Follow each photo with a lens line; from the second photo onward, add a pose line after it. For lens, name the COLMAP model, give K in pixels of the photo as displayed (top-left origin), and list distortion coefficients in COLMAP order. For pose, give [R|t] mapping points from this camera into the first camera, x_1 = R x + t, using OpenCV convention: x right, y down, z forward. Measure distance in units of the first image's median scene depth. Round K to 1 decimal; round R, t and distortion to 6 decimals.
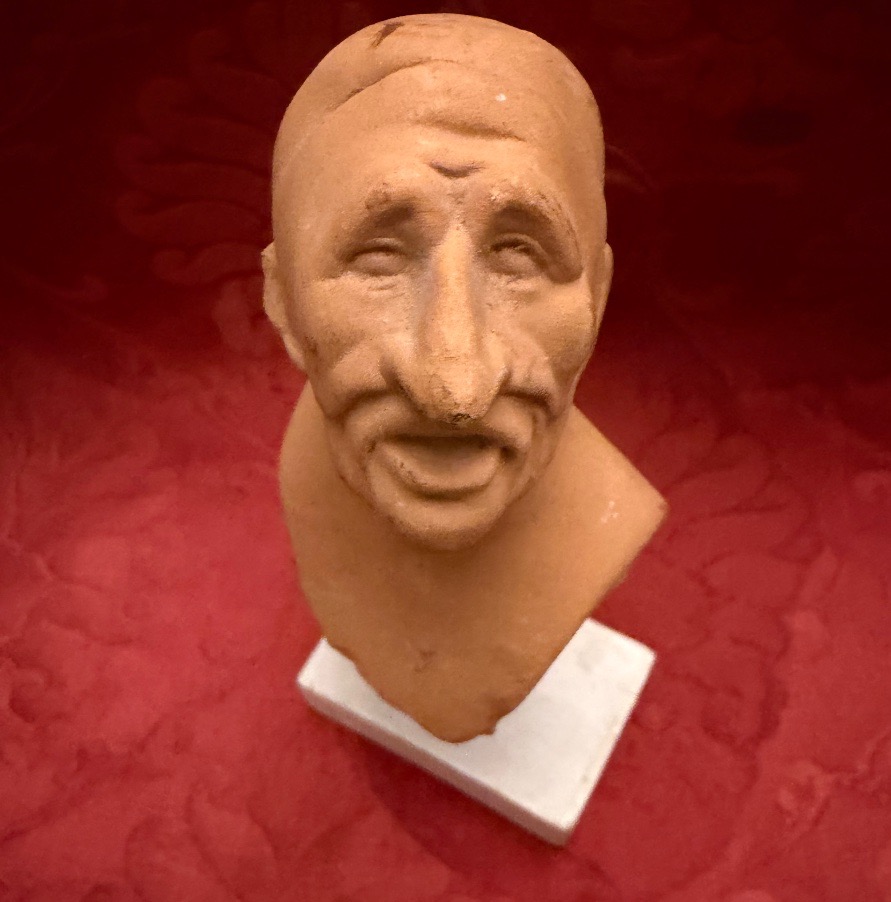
lens RADIAL K [[947.3, 0, 463.3], [0, 947.3, 517.7], [0, 0, 1]] dist [0.001363, -0.007078]
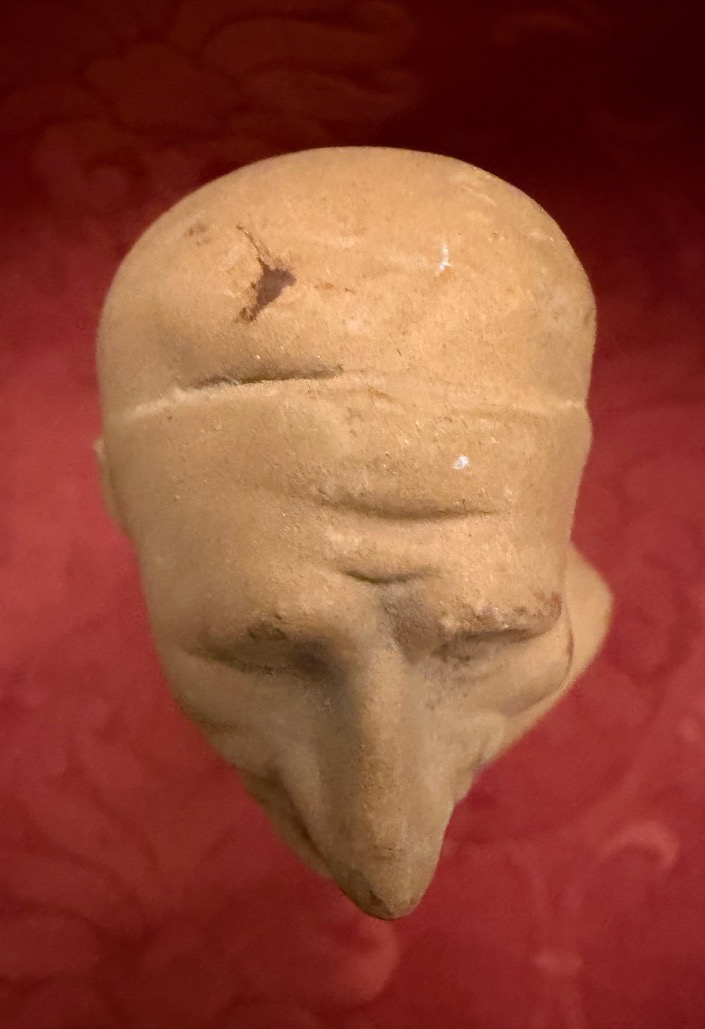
lens RADIAL K [[953.1, 0, 352.5], [0, 953.1, 514.5], [0, 0, 1]] dist [0.001411, 0.002294]
pose [[0.999776, -0.014463, 0.015456, -0.017713], [0.008496, 0.942965, 0.332785, -0.273937], [-0.019388, -0.332579, 0.942876, 0.183201]]
